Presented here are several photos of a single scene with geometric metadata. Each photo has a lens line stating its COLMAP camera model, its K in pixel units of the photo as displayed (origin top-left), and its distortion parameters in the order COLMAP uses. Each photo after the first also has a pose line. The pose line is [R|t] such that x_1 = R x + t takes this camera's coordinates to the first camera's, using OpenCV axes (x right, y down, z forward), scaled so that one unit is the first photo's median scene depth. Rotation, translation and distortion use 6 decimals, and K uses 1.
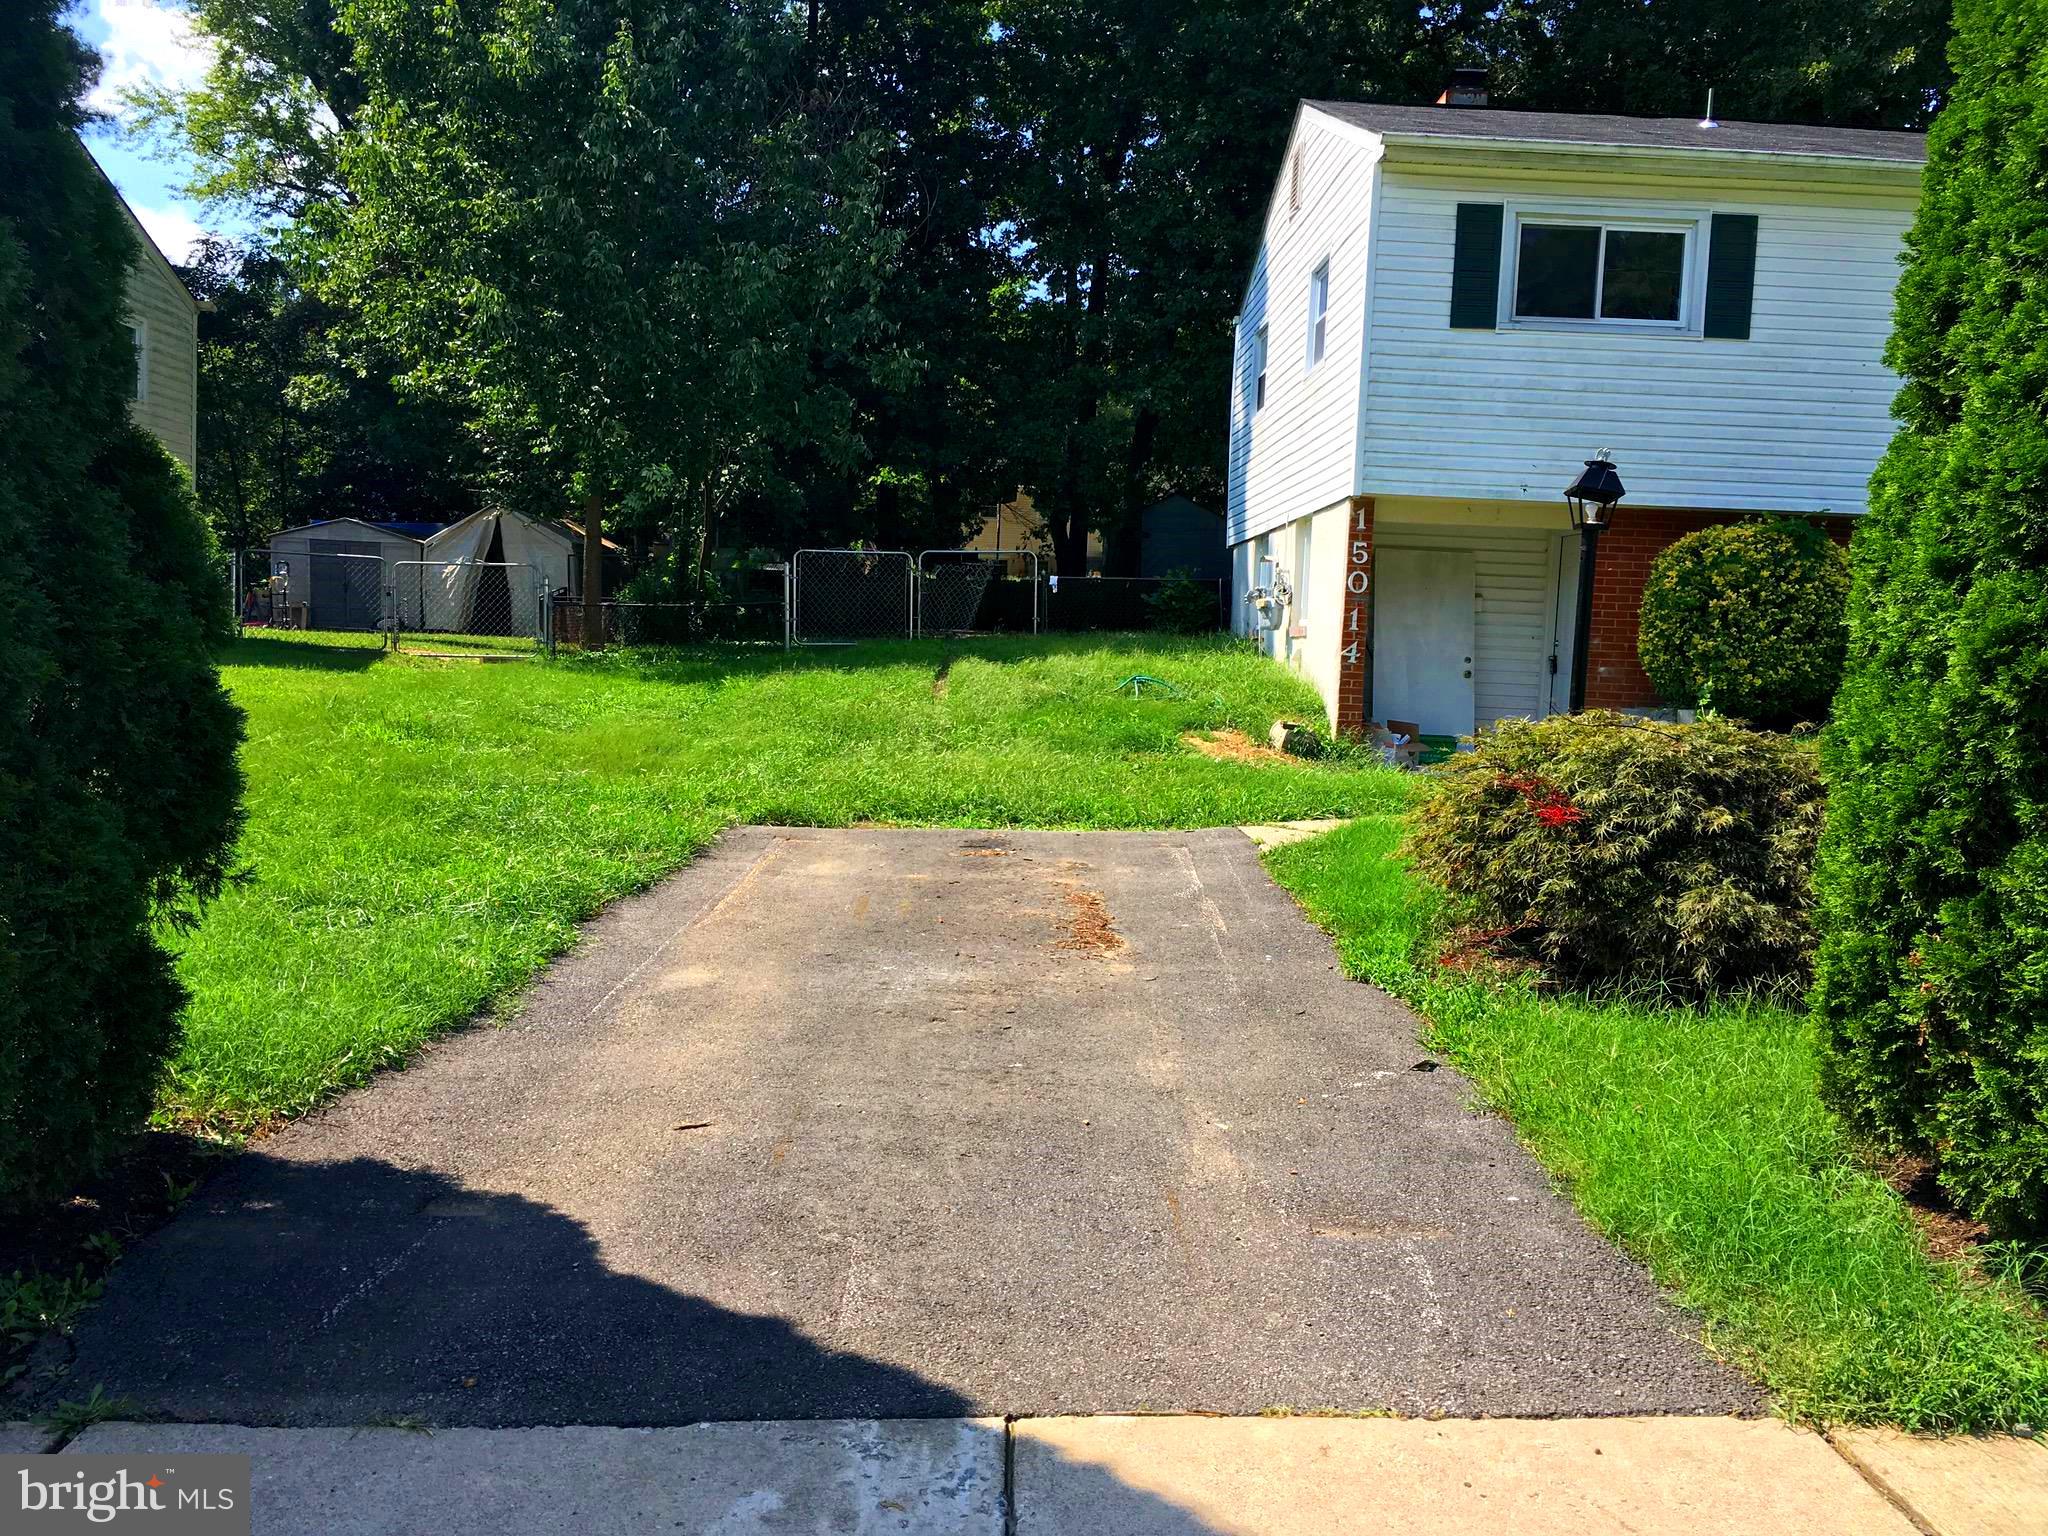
lens RADIAL K [[1753.7, 0, 1028.7], [0, 1753.7, 764.2], [0, 0, 1]] dist [0.080318, -0.115942]
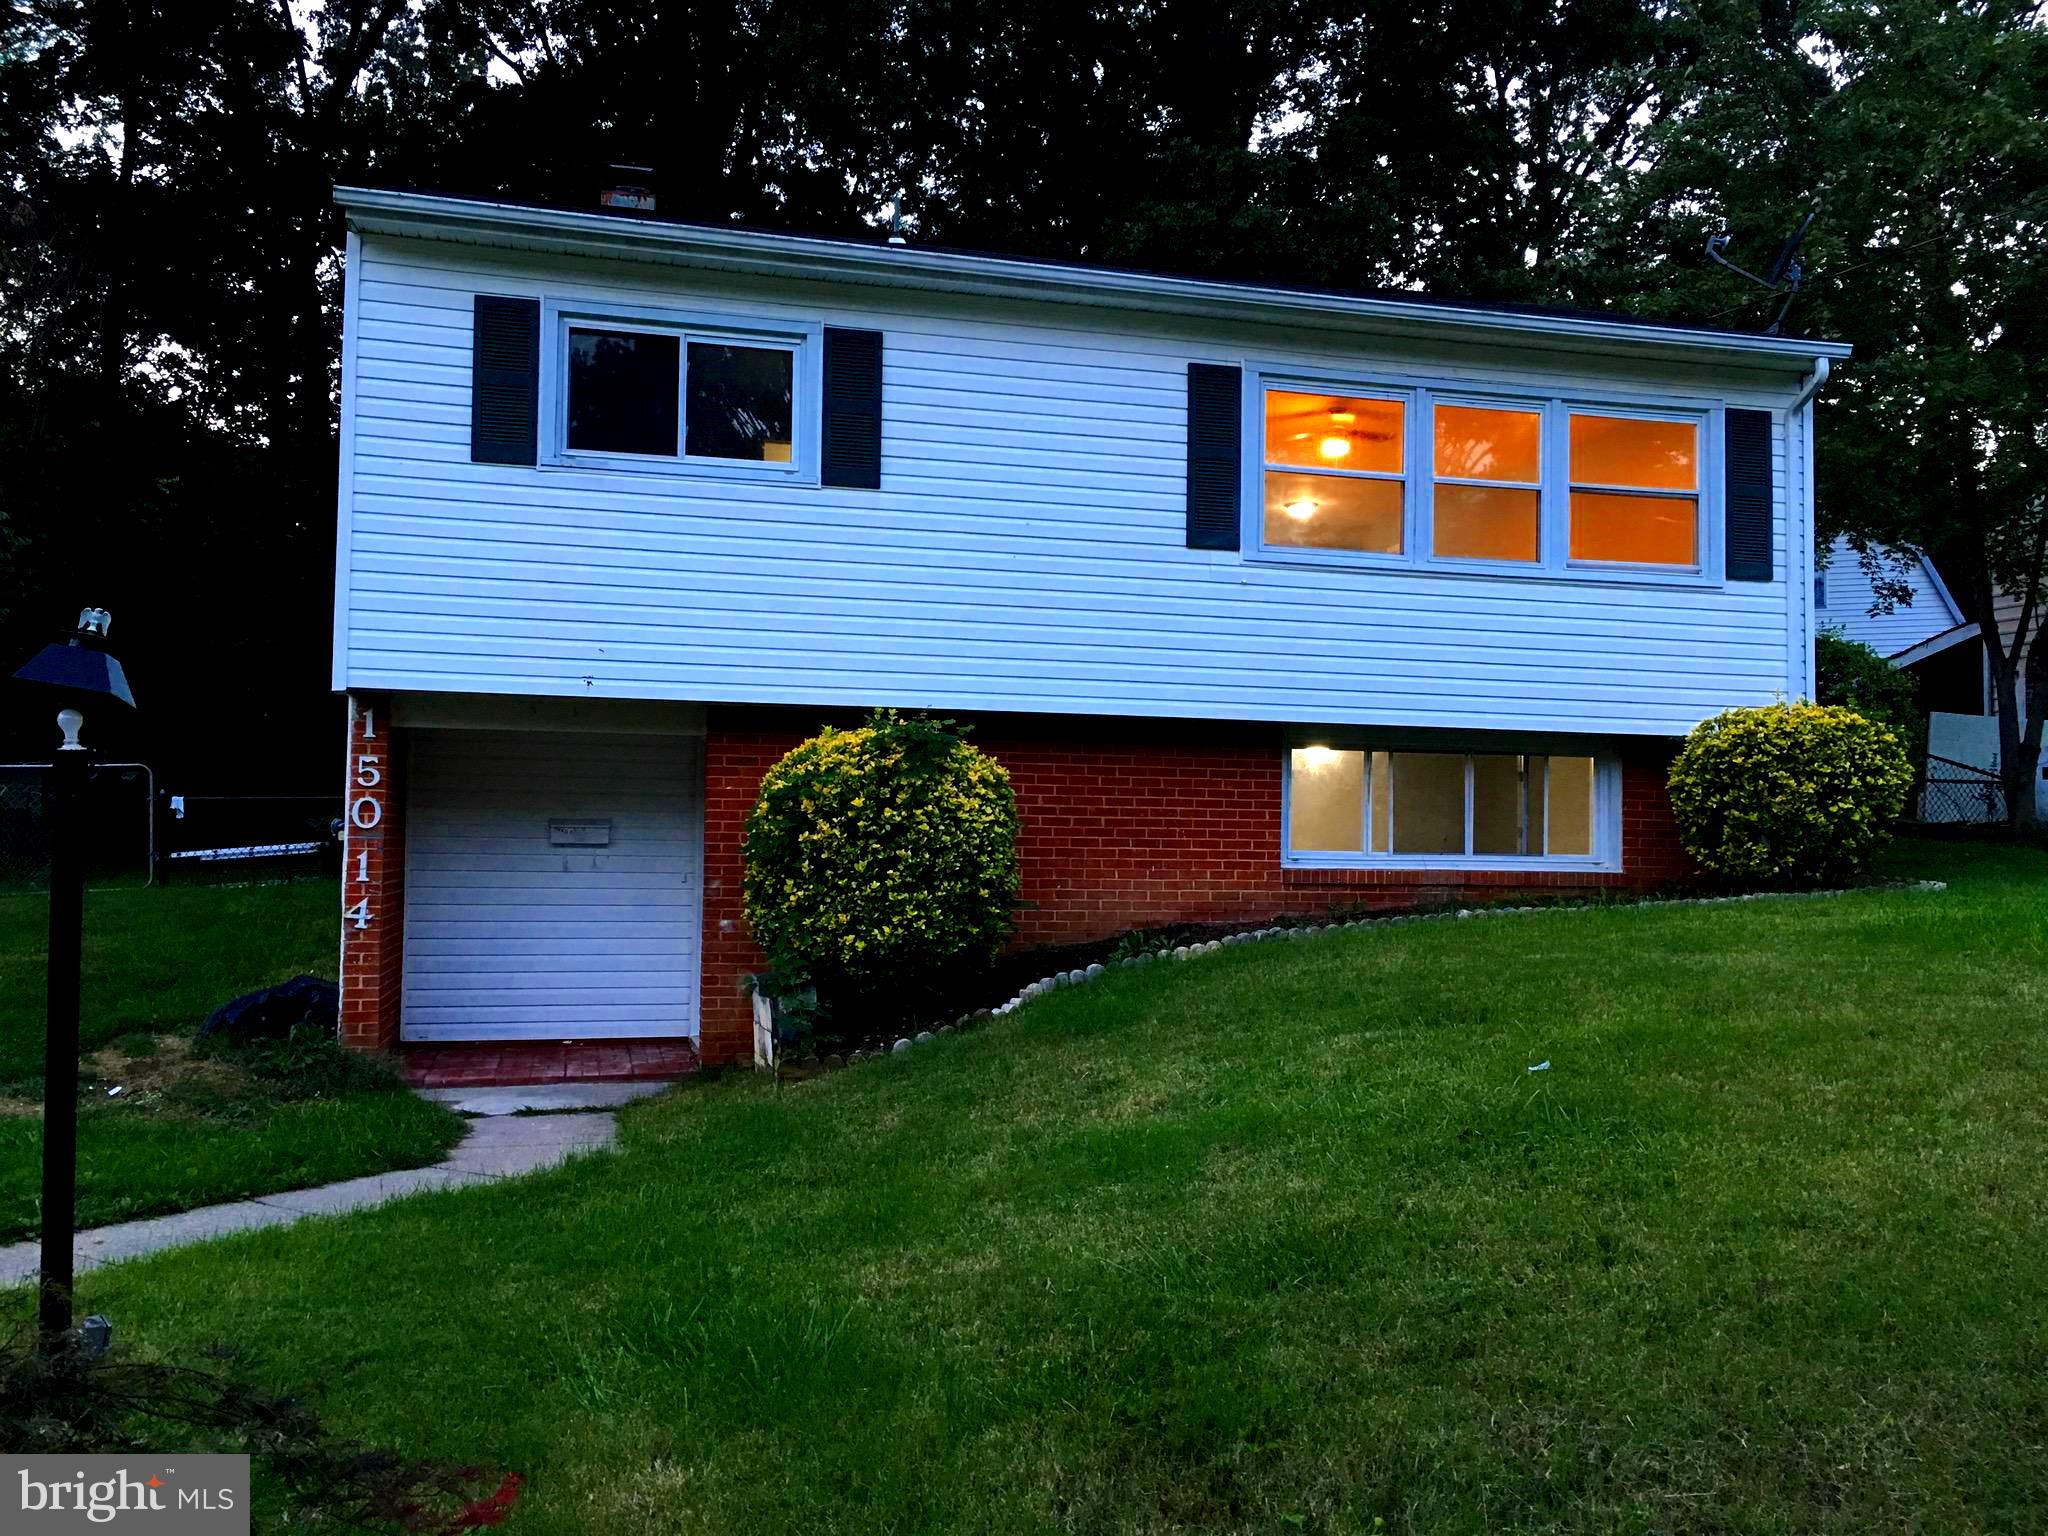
lens RADIAL K [[1753.7, 0, 1022.9], [0, 1753.7, 774.3], [0, 0, 1]] dist [0.080318, -0.115942]
pose [[0.974815, -0.018683, 0.222229, 0.315069], [0.041514, 0.994270, -0.098511, -0.042084], [-0.219115, 0.105256, 0.970005, 0.281610]]
